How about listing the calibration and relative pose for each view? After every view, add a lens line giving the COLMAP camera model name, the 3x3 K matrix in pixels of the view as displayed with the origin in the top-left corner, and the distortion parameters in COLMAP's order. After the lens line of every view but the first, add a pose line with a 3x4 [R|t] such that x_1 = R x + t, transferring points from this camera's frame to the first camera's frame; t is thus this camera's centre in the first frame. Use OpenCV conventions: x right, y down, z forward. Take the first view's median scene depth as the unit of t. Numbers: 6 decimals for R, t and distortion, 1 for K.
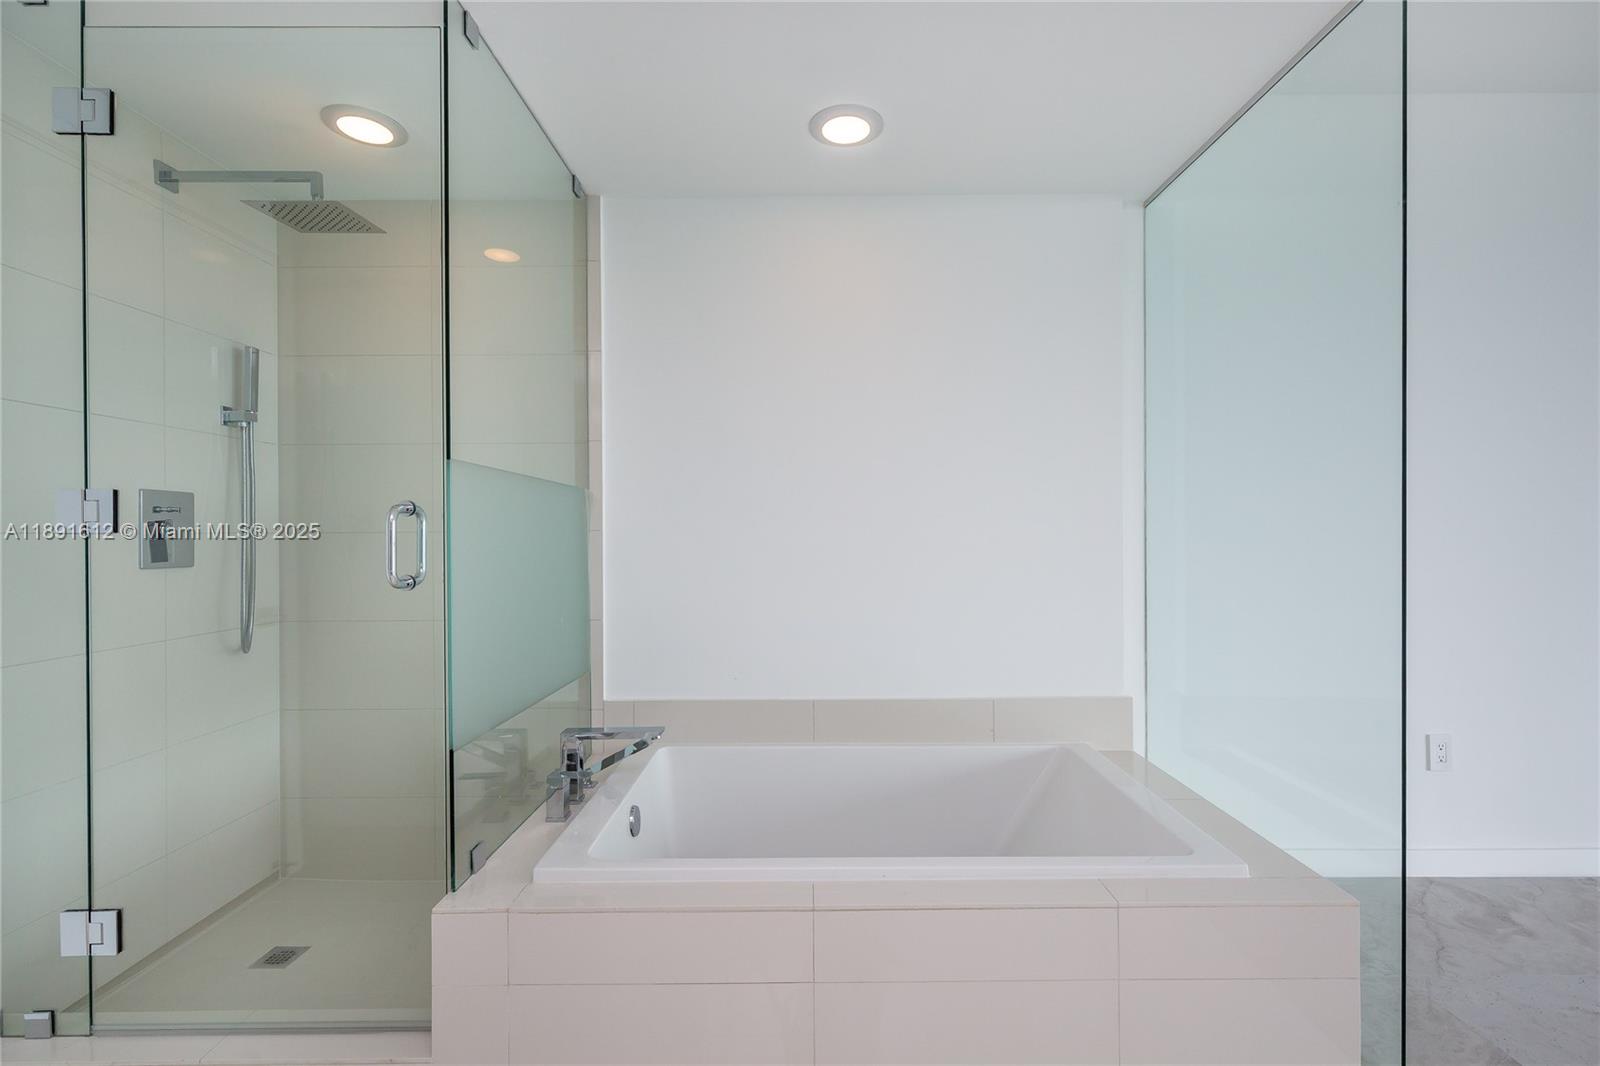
lens RADIAL K [[715.9, 0, 805.9], [0, 715.9, 533.6], [0, 0, 1]] dist [0.012734, -0.006408]
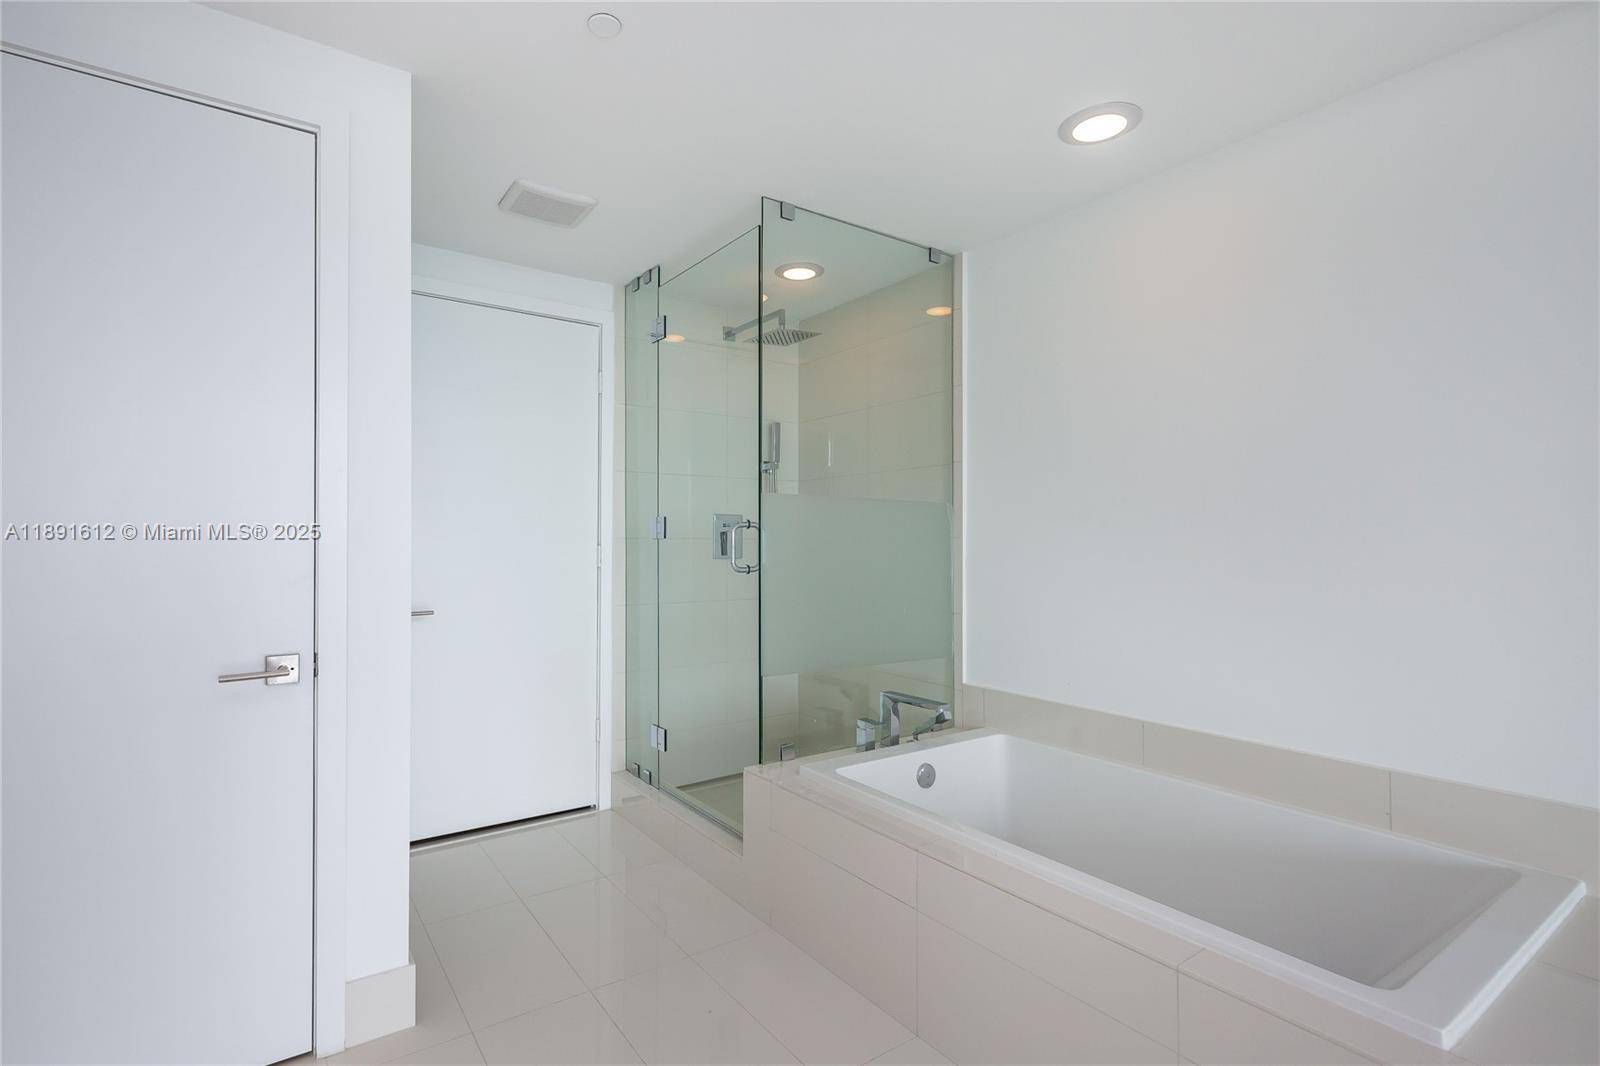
lens RADIAL K [[755.1, 0, 750.2], [0, 755.1, 537.5], [0, 0, 1]] dist [0.003306, -0.000528]
pose [[0.548382, 0.002943, -0.836223, 0.659330], [-0.004895, 0.999988, 0.000309, -0.004164], [0.836213, 0.003924, 0.548390, 0.041869]]
